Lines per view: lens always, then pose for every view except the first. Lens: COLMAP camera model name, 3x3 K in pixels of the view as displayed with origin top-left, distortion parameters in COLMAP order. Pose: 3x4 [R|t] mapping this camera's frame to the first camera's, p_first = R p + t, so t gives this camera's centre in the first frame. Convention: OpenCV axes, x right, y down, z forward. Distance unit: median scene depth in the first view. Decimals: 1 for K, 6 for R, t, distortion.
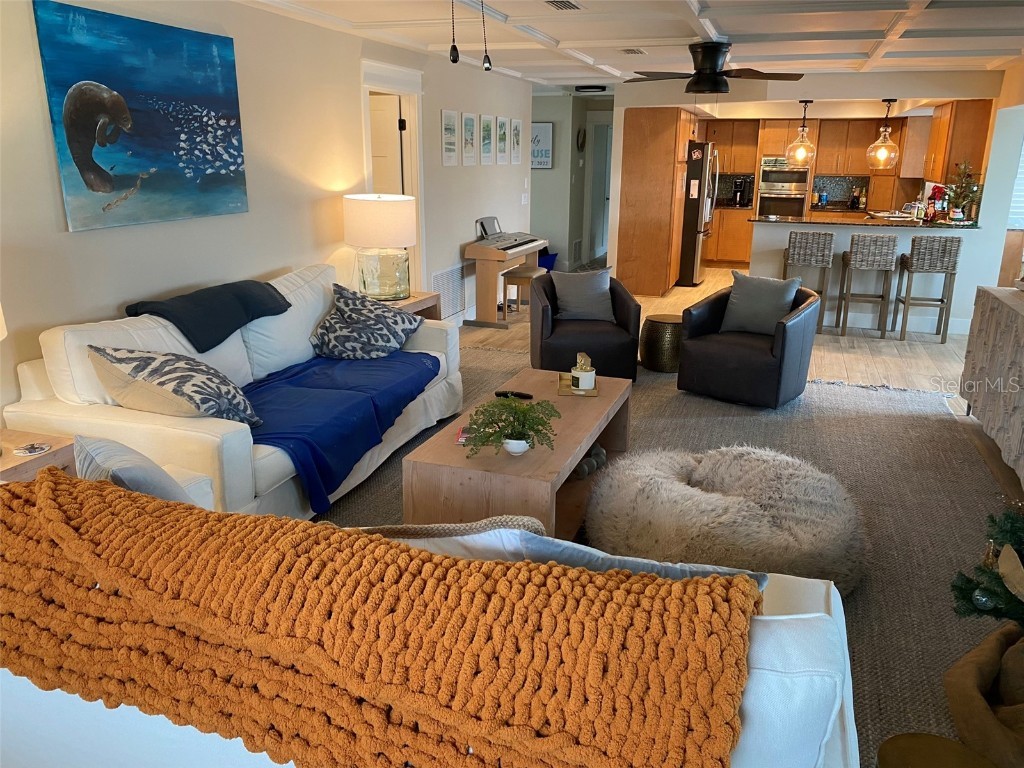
lens RADIAL K [[783.5, 0, 512.0], [0, 783.5, 384.0], [0, 0, 1]] dist [0.043328, -0.049282]
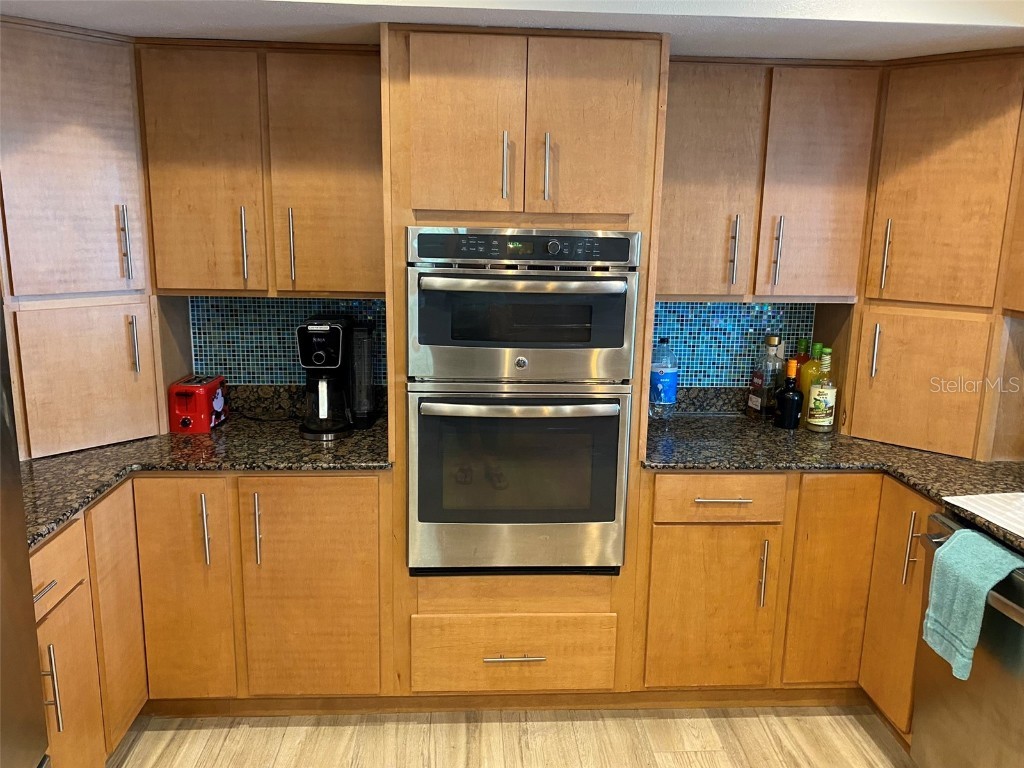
lens RADIAL K [[797.5, 0, 512.0], [0, 797.5, 384.0], [0, 0, 1]] dist [0.042774, -0.052078]
pose [[0.922901, -0.071101, 0.378416, 0.399560], [0.097095, 0.994017, -0.050034, -0.357567], [-0.372595, 0.082919, 0.924282, 1.230432]]
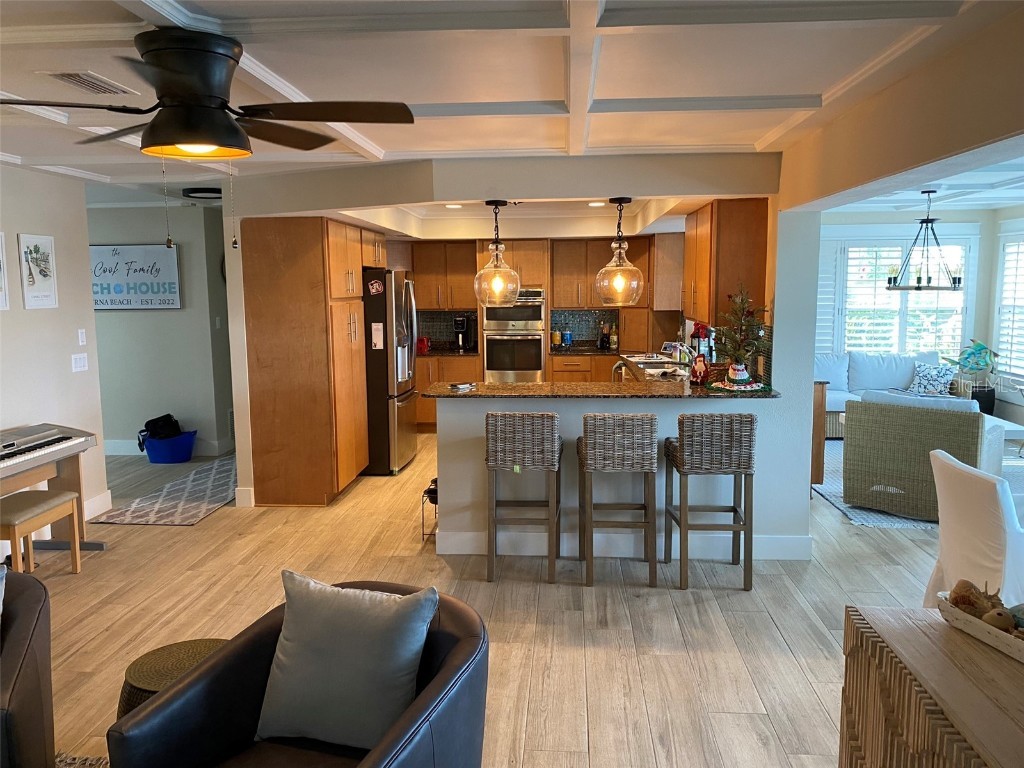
lens RADIAL K [[812.3, 0, 479.6], [0, 812.3, 404.9], [0, 0, 1]] dist [0.081259, -0.136394]
pose [[0.973792, -0.053568, 0.221042, 0.204104], [0.083389, 0.988280, -0.127865, -0.116840], [-0.211601, 0.142947, 0.966846, 0.394777]]
